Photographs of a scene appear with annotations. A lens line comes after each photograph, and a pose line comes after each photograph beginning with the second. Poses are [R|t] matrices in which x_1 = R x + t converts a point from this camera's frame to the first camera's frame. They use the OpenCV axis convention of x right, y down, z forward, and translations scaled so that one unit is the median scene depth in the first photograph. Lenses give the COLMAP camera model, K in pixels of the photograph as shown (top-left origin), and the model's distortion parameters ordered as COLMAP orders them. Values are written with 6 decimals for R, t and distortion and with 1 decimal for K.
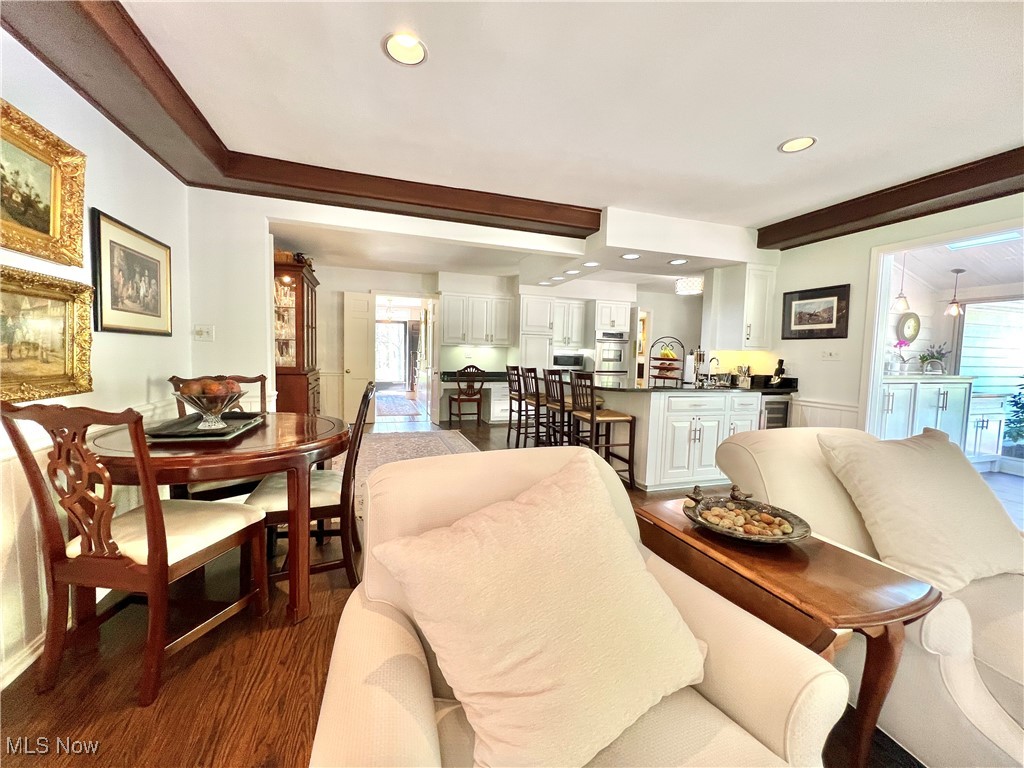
lens RADIAL K [[408.7, 0, 508.9], [0, 408.7, 380.3], [0, 0, 1]] dist [-0.001038, 0.000482]
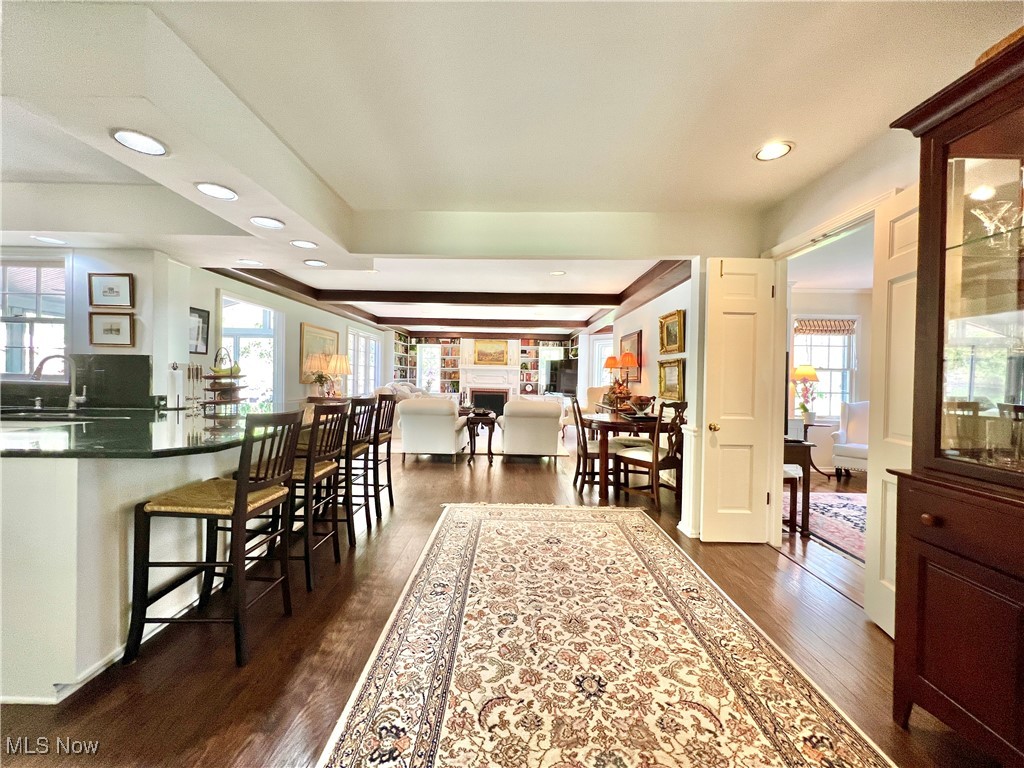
lens RADIAL K [[408.7, 0, 508.9], [0, 408.7, 380.3], [0, 0, 1]] dist [-0.001038, 0.000482]
pose [[-0.944988, -0.043010, 0.324265, -0.374893], [-0.019397, 0.996942, 0.075705, -0.118226], [-0.326529, 0.065251, -0.942932, 1.615808]]
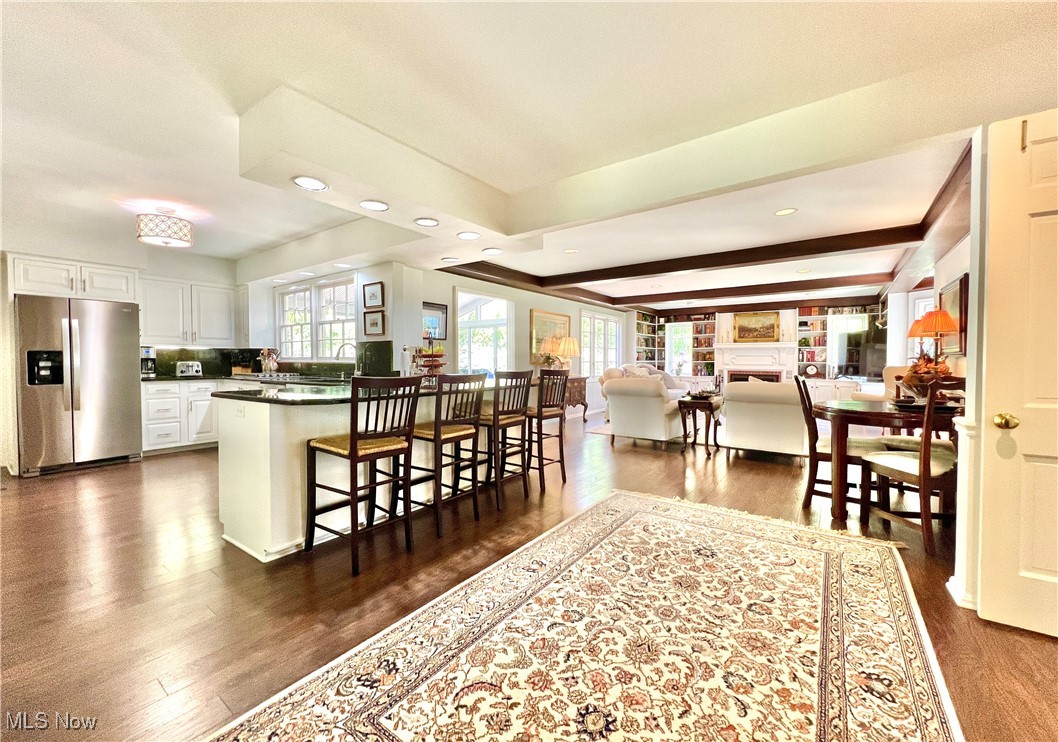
lens RADIAL K [[422.4, 0, 525.7], [0, 422.4, 369.1], [0, 0, 1]] dist [-0.000865, 0.000006]
pose [[-0.577949, -0.039723, 0.815105, -0.550785], [0.038857, 0.996342, 0.076107, -0.090394], [-0.815147, 0.075658, -0.574292, 1.447955]]
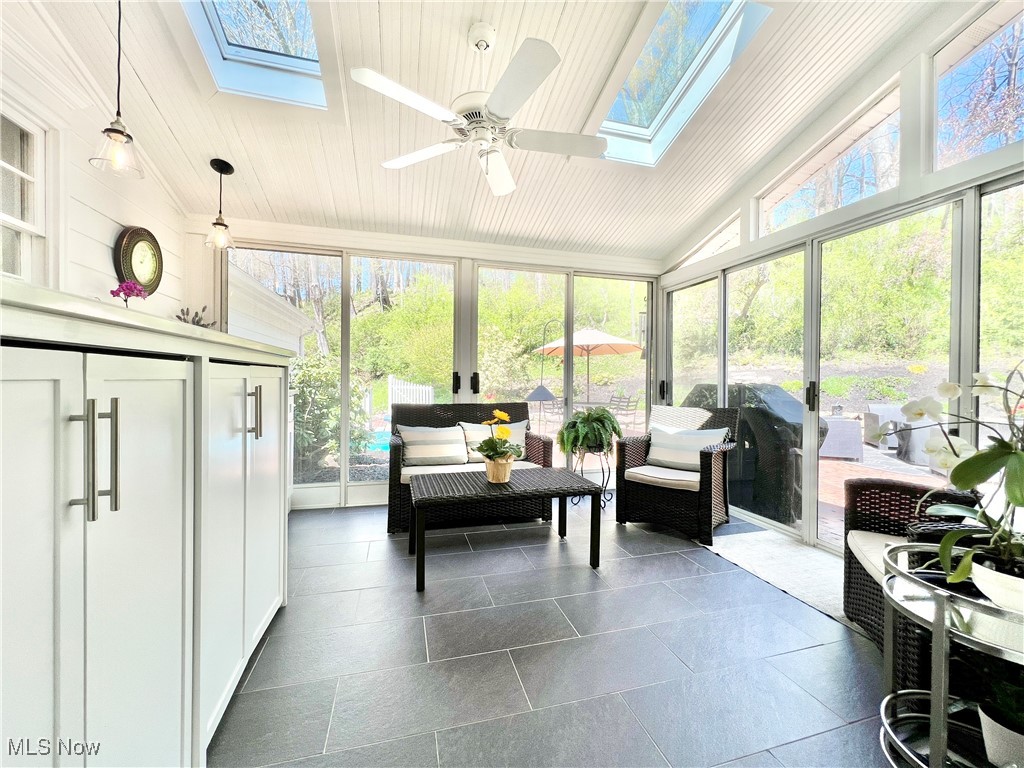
lens RADIAL K [[408.7, 0, 508.9], [0, 408.7, 380.3], [0, 0, 1]] dist [-0.001038, 0.000482]
pose [[0.049925, -0.022050, 0.998510, 0.698652], [0.058706, 0.998092, 0.019106, 0.027557], [-0.997026, 0.057664, 0.051125, 0.741703]]
